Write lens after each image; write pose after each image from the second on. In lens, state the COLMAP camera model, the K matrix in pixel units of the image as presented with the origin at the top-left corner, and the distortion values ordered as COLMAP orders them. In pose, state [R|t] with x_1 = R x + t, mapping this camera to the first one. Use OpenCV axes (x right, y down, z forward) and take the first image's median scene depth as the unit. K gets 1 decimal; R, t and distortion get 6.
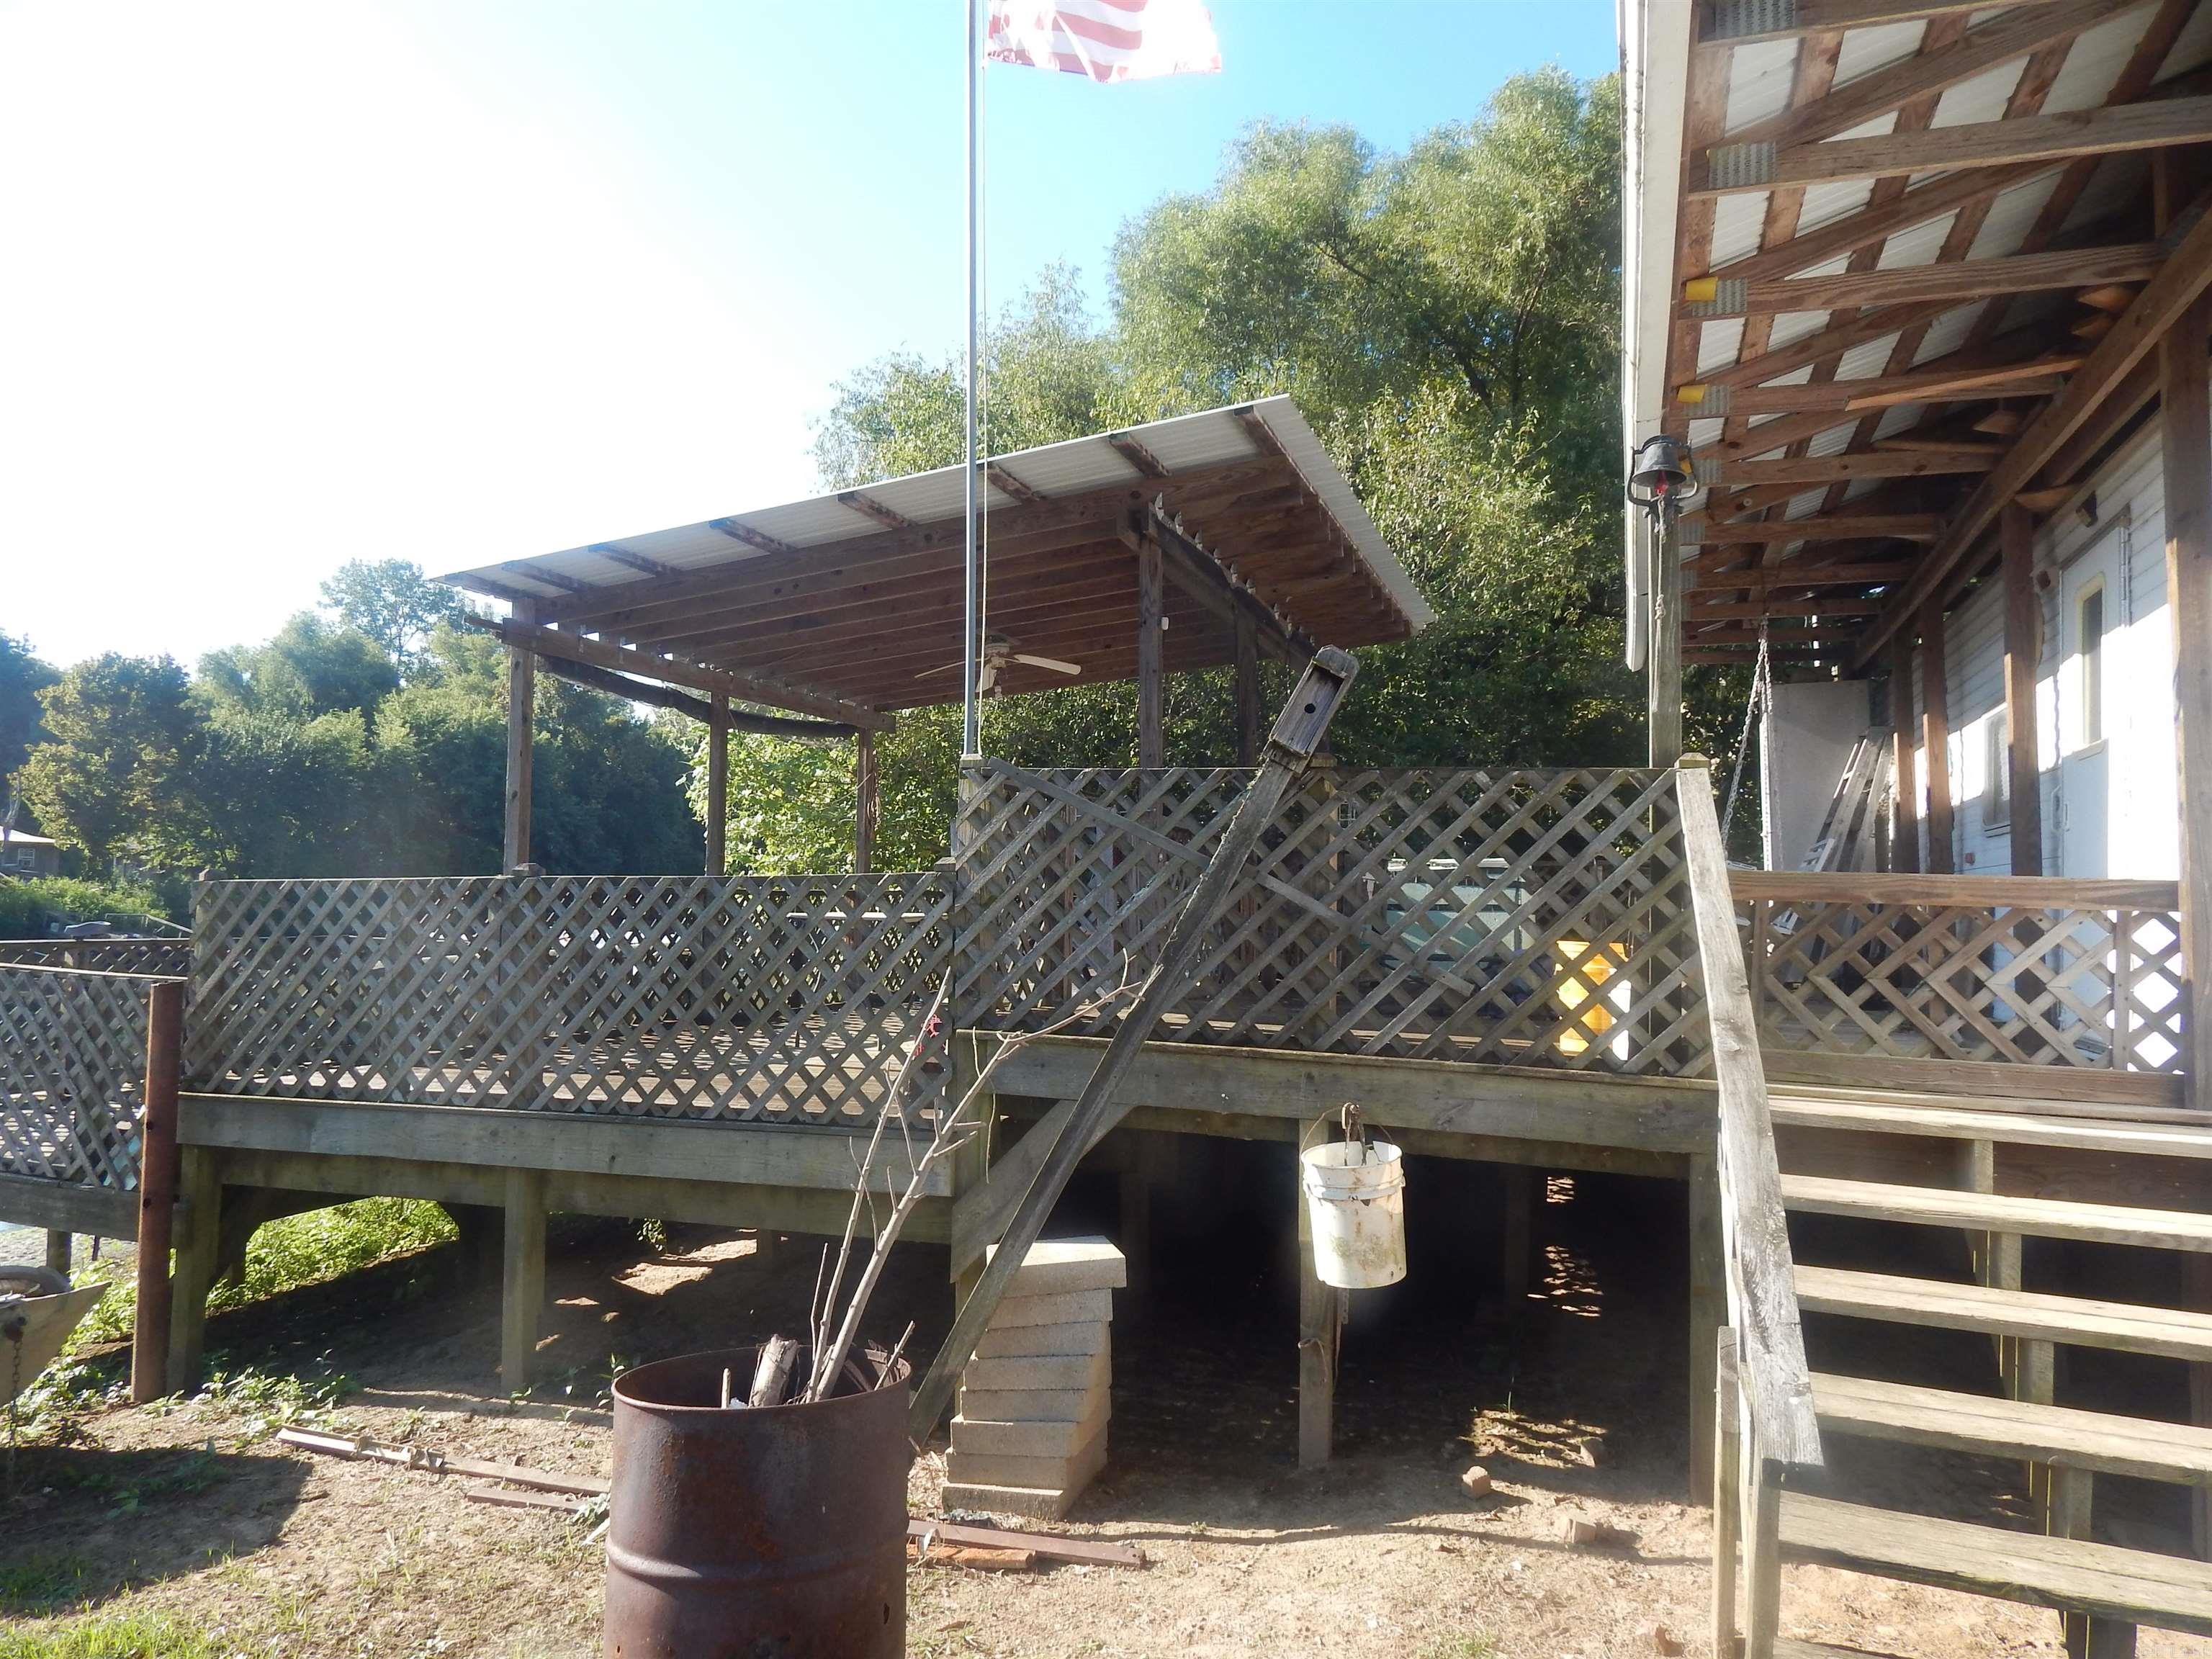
lens RADIAL K [[1429.5, 0, 1103.8], [0, 1429.5, 813.2], [0, 0, 1]] dist [-0.004279, -0.005601]
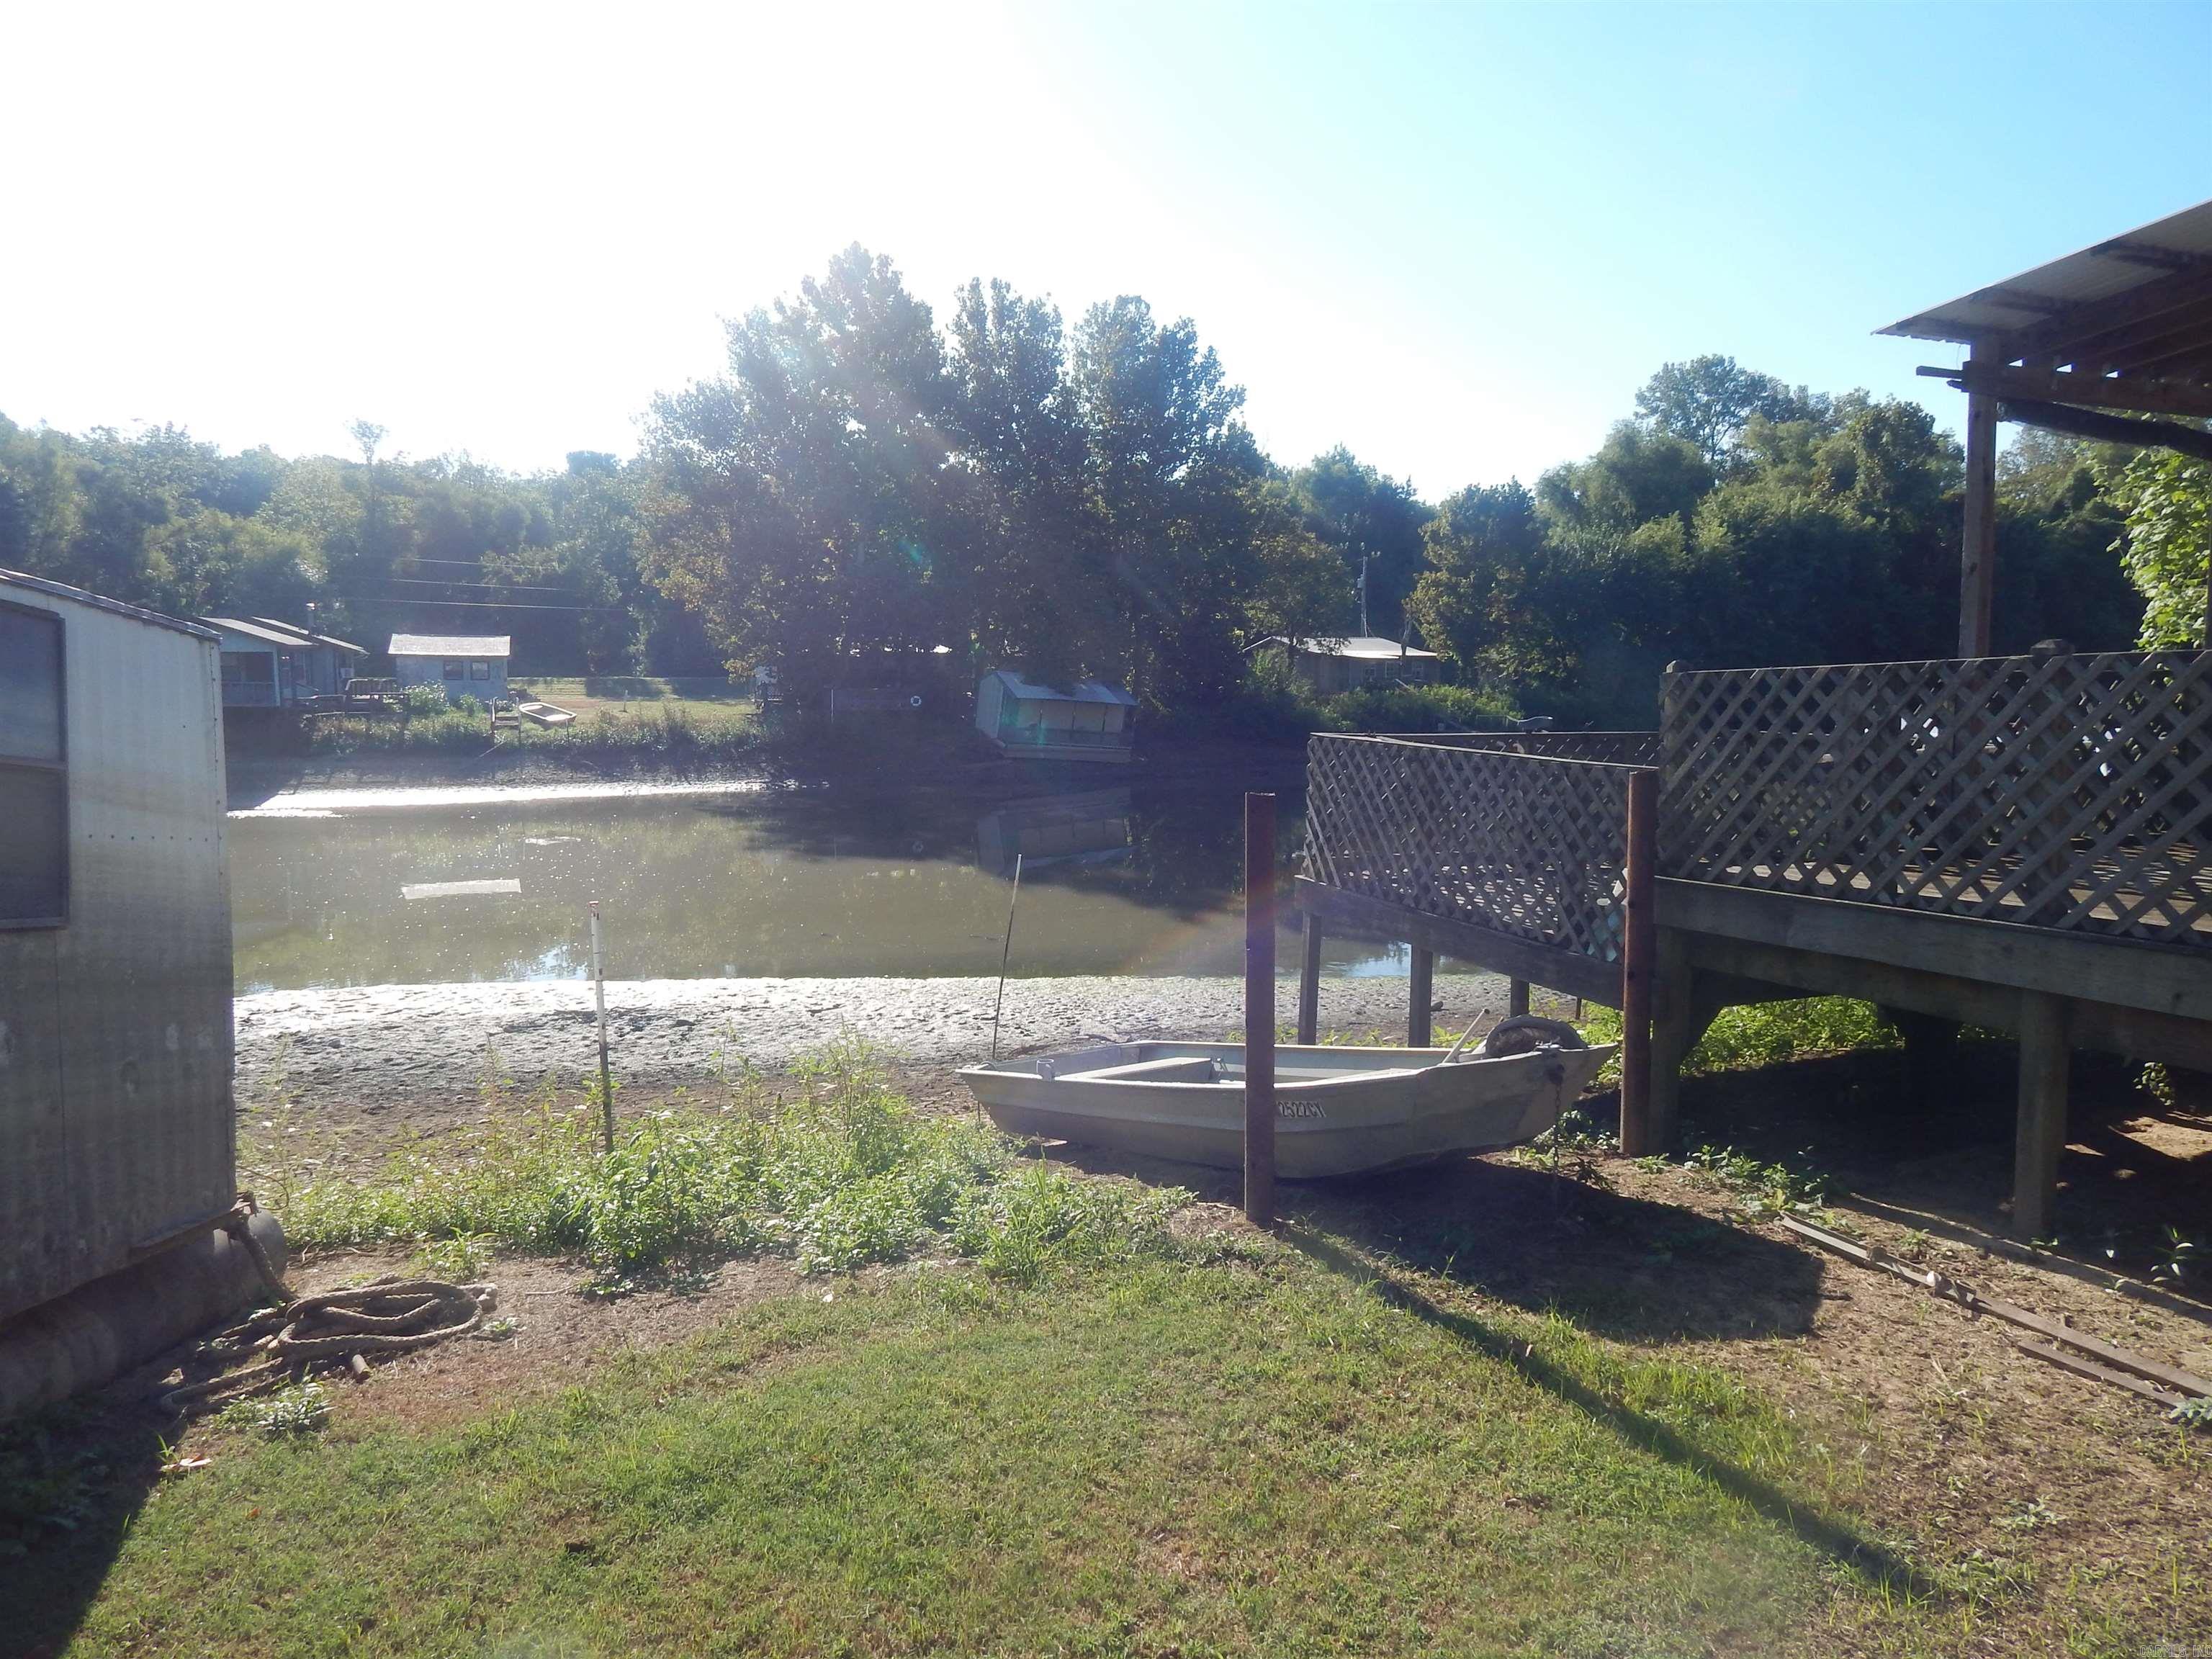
lens RADIAL K [[1429.5, 0, 1103.8], [0, 1429.5, 813.2], [0, 0, 1]] dist [-0.004279, -0.005601]
pose [[0.657979, 0.045113, -0.751684, -0.129892], [0.059675, 0.991941, 0.111768, 0.008863], [0.750668, -0.118398, 0.649984, 0.019079]]
